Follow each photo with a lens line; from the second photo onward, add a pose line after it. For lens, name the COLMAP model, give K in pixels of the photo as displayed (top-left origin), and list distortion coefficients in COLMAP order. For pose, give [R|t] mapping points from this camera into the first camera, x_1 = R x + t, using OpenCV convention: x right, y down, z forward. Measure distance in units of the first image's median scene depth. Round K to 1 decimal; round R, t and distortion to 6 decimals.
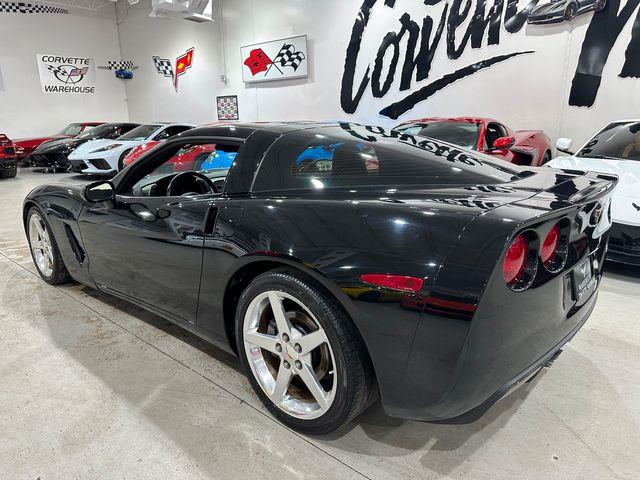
lens RADIAL K [[459.9, 0, 320.0], [0, 459.9, 240.0], [0, 0, 1]] dist [0.008107, -0.018714]
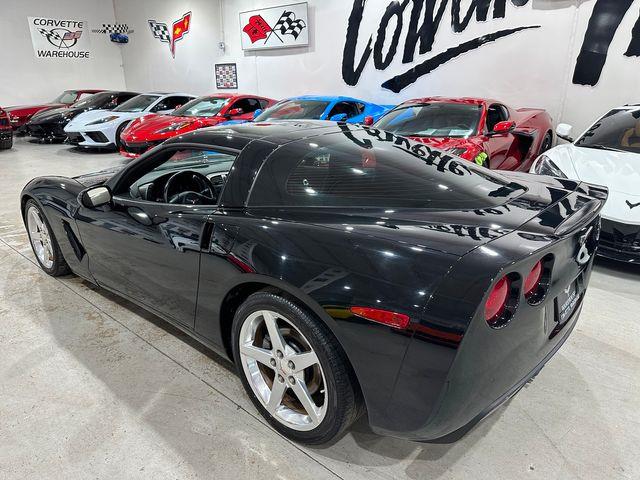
lens RADIAL K [[459.5, 0, 325.2], [0, 459.5, 241.3], [0, 0, 1]] dist [0.011882, -0.022972]
pose [[0.999940, 0.006525, 0.008831, 0.008809], [-0.007194, 0.996926, 0.078023, -0.063075], [-0.008294, -0.078082, 0.996912, -0.010489]]
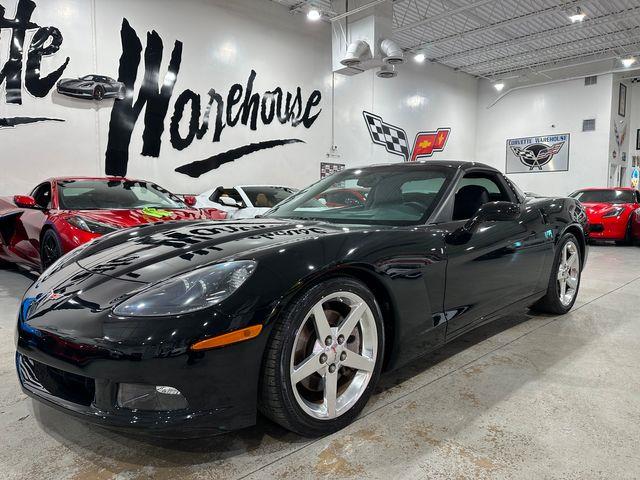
lens RADIAL K [[459.9, 0, 320.0], [0, 459.9, 240.0], [0, 0, 1]] dist [0.008107, -0.018714]
pose [[0.059196, -0.076776, 0.995290, -1.209276], [0.246530, 0.967279, 0.059953, -0.176332], [-0.967326, 0.241820, 0.076187, 1.006743]]
